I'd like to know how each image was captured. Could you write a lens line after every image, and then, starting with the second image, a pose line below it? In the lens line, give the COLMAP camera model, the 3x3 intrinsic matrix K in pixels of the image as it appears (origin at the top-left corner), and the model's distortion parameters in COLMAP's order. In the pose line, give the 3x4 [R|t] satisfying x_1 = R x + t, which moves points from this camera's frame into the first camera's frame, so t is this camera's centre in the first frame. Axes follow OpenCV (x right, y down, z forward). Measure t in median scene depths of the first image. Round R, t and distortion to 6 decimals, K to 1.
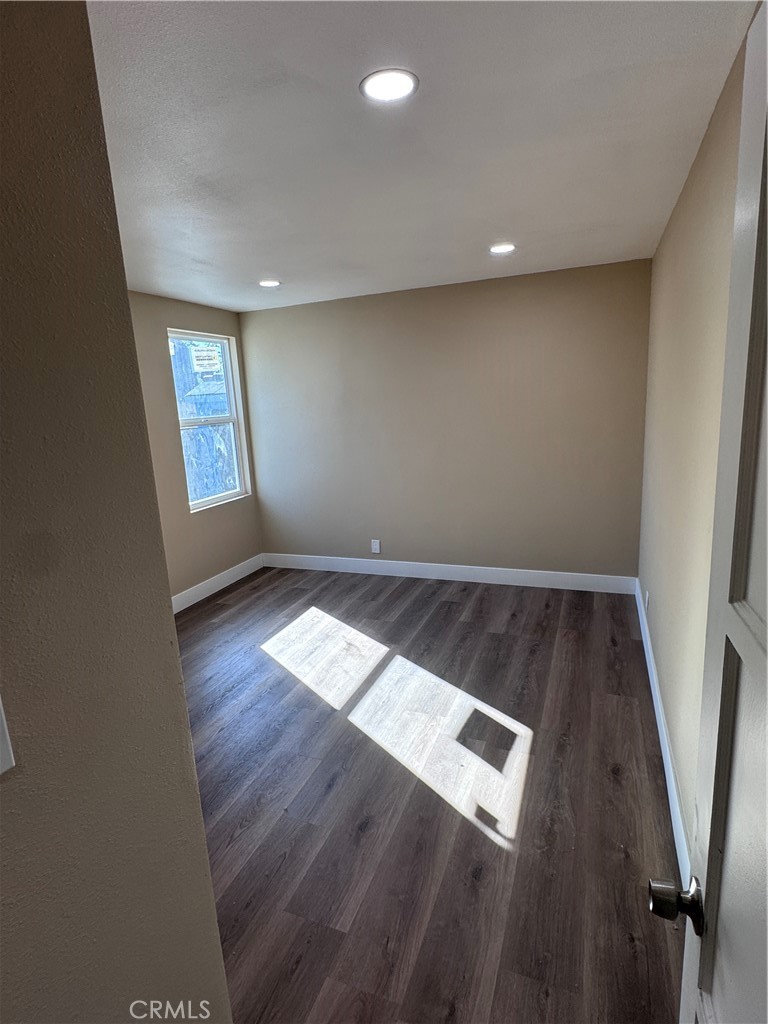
lens RADIAL K [[542.5, 0, 384.0], [0, 542.5, 512.0], [0, 0, 1]] dist [-0.004380, 0.001285]
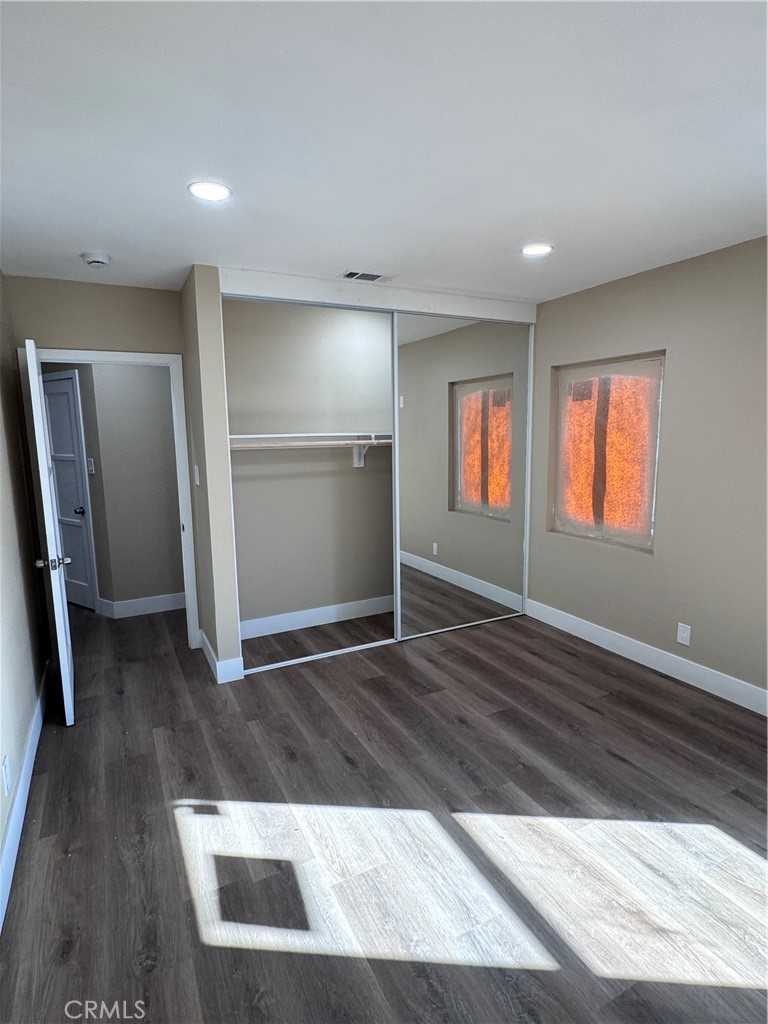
lens RADIAL K [[542.5, 0, 384.0], [0, 542.5, 512.0], [0, 0, 1]] dist [-0.004380, 0.001285]
pose [[-0.661206, 0.168701, -0.730990, 0.551479], [-0.108034, 0.942820, 0.315309, -0.314961], [0.742385, 0.287456, -0.605172, 1.509298]]
